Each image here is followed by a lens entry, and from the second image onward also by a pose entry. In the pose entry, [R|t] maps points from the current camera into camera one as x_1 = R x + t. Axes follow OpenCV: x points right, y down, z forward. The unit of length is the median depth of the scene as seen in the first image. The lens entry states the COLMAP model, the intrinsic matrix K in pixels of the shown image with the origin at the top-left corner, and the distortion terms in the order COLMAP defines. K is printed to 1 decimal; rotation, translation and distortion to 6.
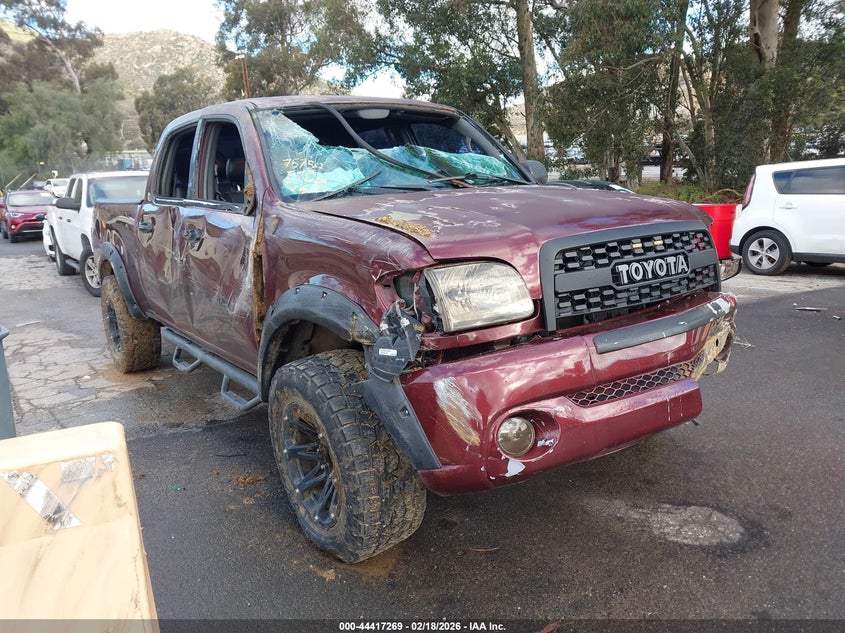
lens RADIAL K [[662.1, 0, 420.8], [0, 662.1, 311.2], [0, 0, 1]] dist [-0.000956, -0.006873]
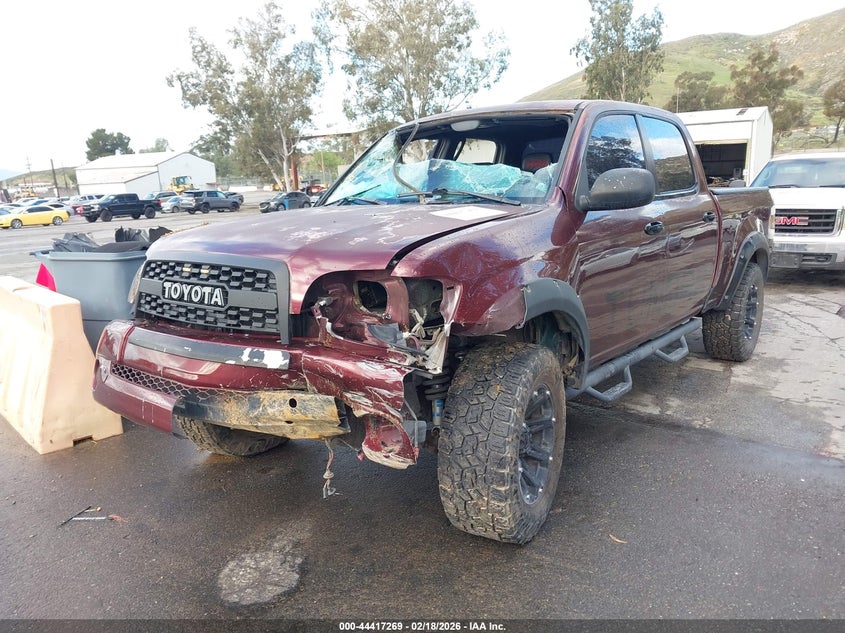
lens RADIAL K [[662.1, 0, 420.6], [0, 662.1, 321.5], [0, 0, 1]] dist [-0.000956, -0.006873]
pose [[0.303047, 0.226040, -0.925780, 1.423054], [-0.175808, 0.968049, 0.178811, -0.268780], [0.936618, 0.108571, 0.333104, 0.956647]]
